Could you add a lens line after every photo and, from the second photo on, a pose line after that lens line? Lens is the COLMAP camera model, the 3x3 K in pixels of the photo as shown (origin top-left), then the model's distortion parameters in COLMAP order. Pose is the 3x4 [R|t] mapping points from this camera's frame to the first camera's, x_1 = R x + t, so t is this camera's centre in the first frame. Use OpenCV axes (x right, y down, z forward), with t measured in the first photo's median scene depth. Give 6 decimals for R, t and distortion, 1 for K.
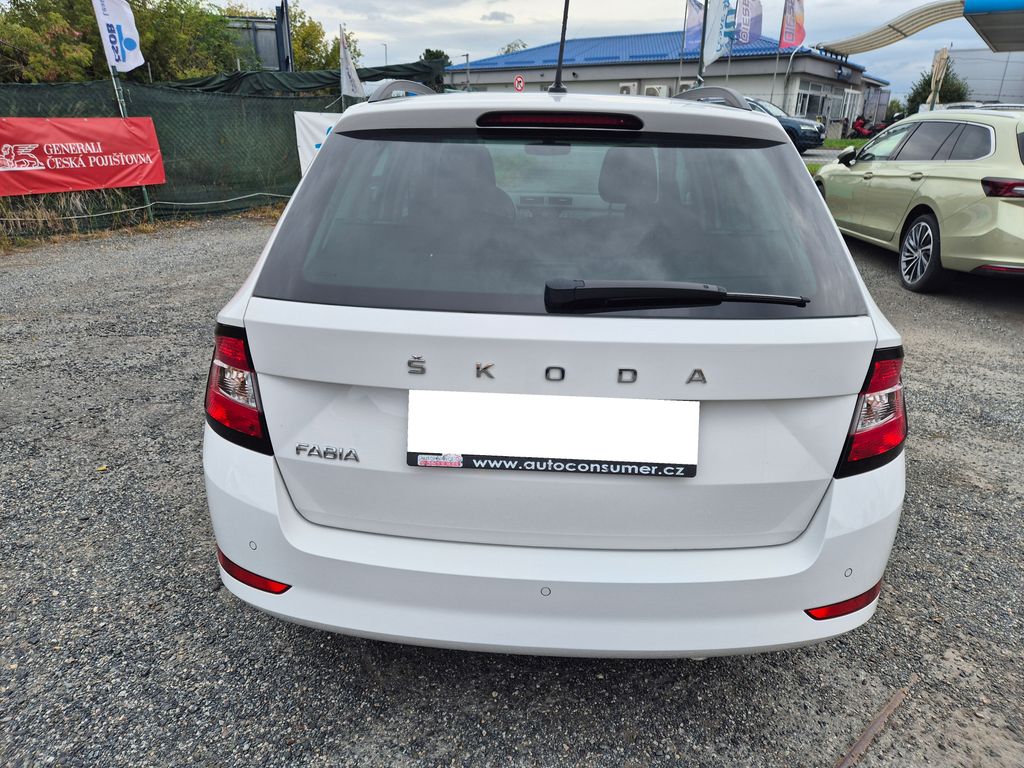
lens RADIAL K [[685.4, 0, 512.0], [0, 685.4, 384.0], [0, 0, 1]] dist [0.085471, -0.069917]
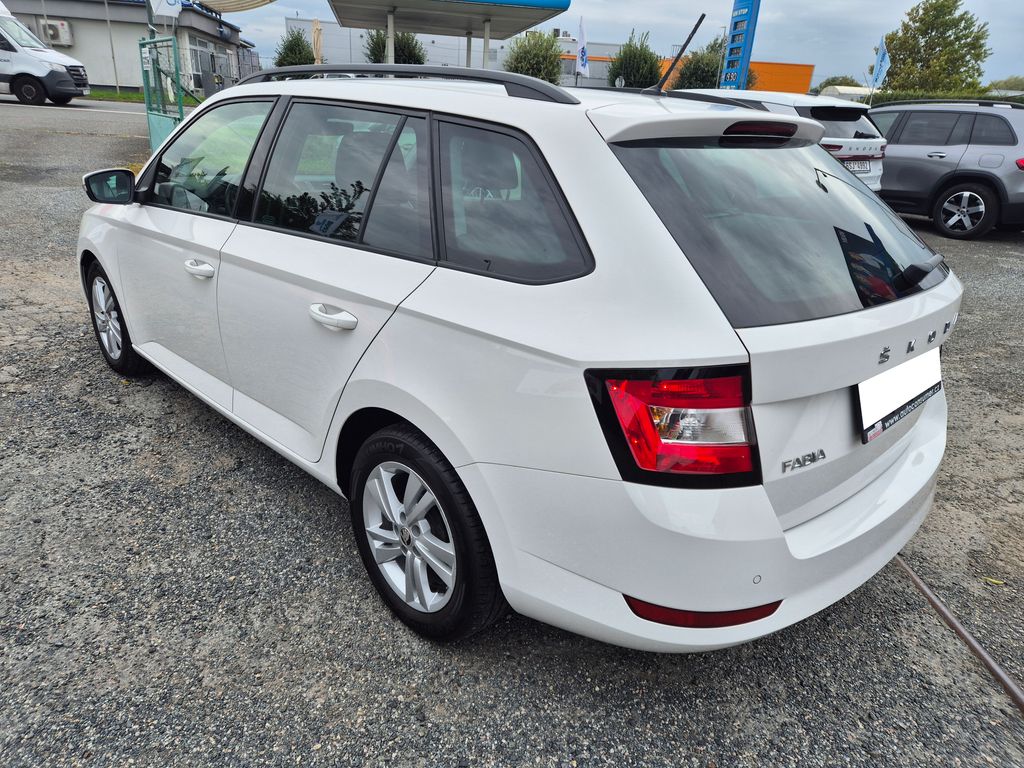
lens RADIAL K [[685.4, 0, 512.0], [0, 685.4, 384.0], [0, 0, 1]] dist [0.085471, -0.069917]
pose [[0.668934, -0.250076, 0.699992, -0.212261], [0.210980, 0.966856, 0.143796, -0.042793], [-0.712752, 0.051494, 0.699524, 0.096026]]
